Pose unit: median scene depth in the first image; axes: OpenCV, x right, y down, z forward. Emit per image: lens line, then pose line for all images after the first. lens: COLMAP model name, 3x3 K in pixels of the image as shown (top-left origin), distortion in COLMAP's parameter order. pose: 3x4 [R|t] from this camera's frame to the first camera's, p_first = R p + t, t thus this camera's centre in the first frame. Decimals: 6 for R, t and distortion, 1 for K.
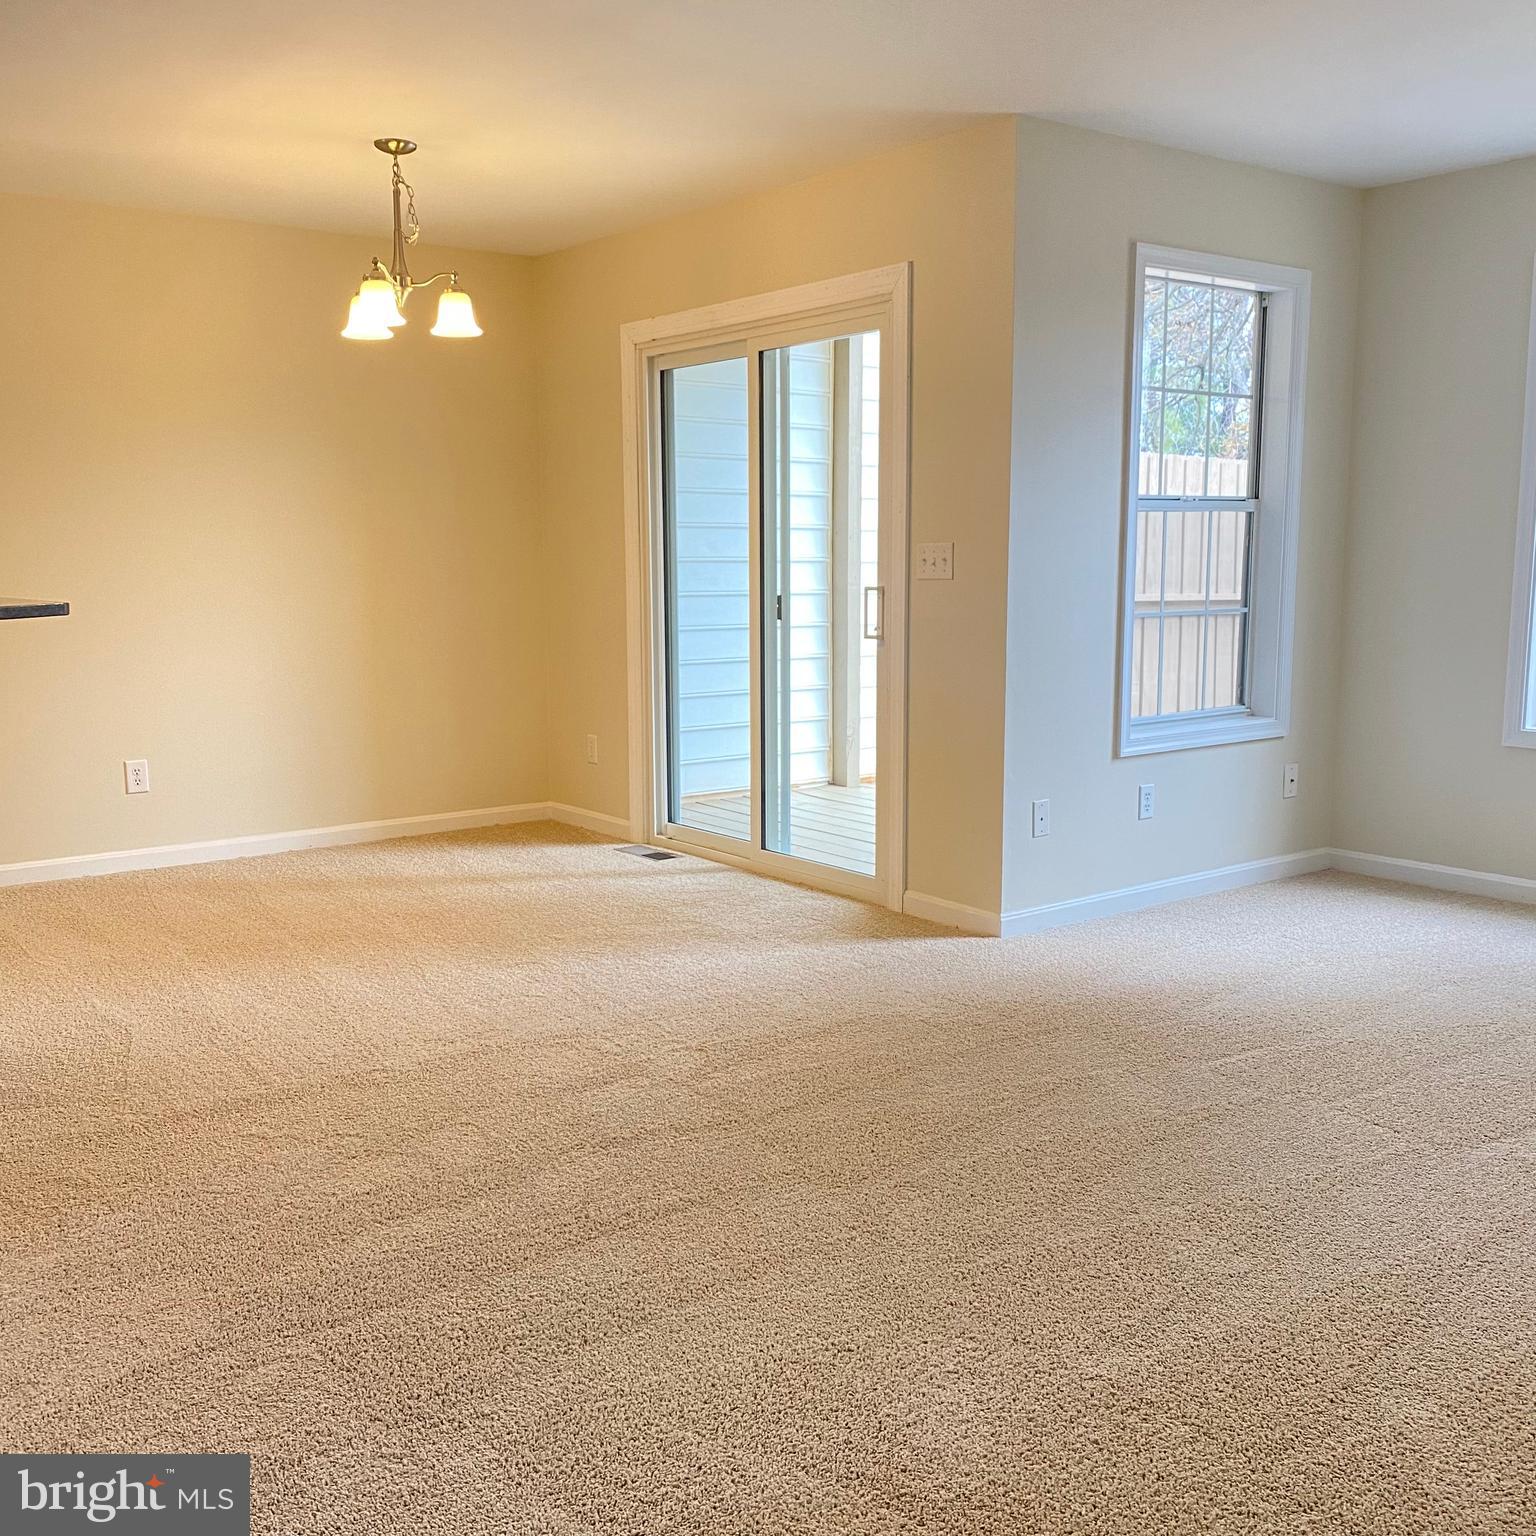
lens RADIAL K [[1536.6, 0, 749.3], [0, 1536.6, 769.5], [0, 0, 1]] dist [0.060535, -0.123427]
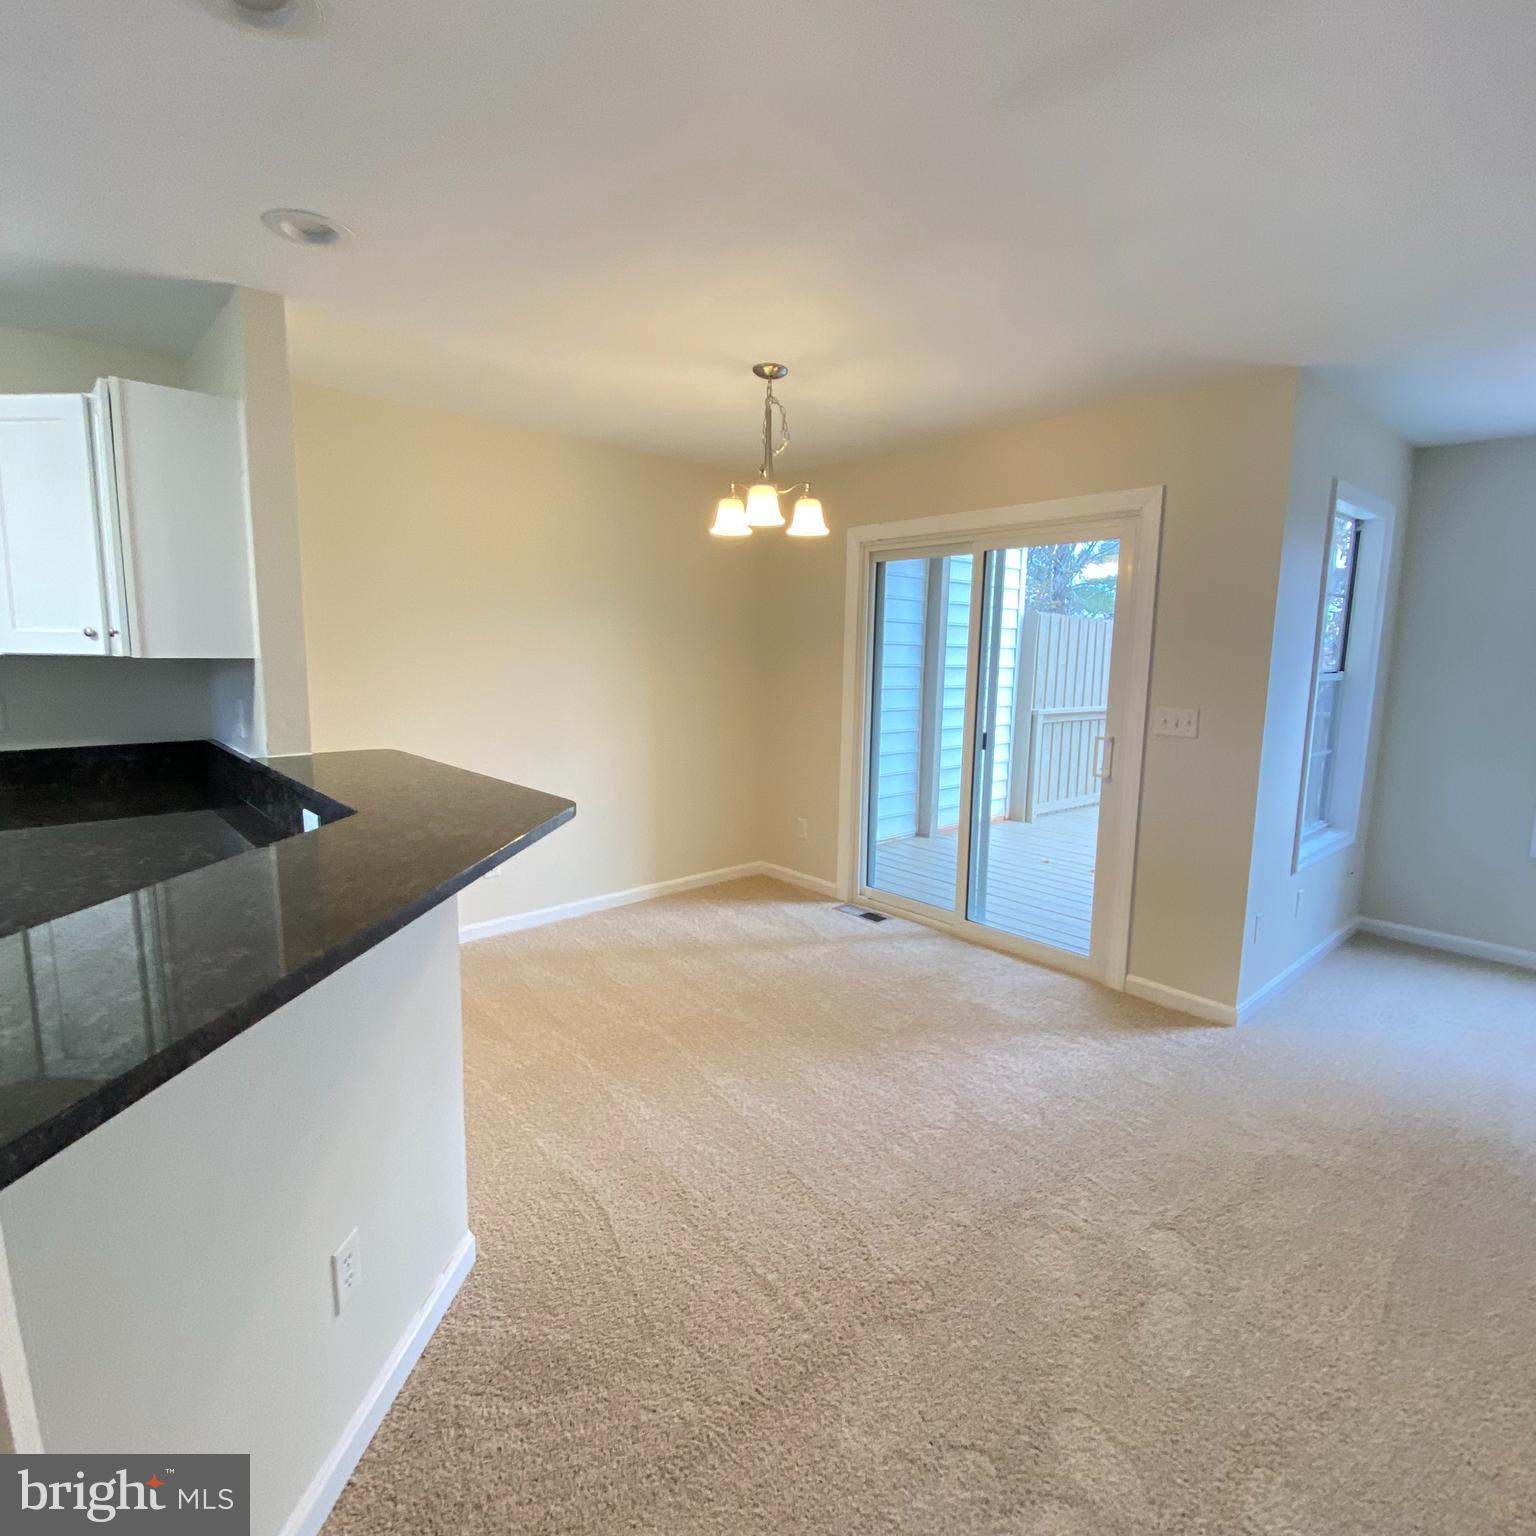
lens RADIAL K [[824.6, 0, 767.8], [0, 824.6, 762.2], [0, 0, 1]] dist [0.048257, -0.041410]
pose [[0.996248, 0.012122, 0.085692, -0.258127], [-0.011836, 0.999923, -0.003845, -0.091982], [-0.085732, 0.002816, 0.996314, 0.332409]]
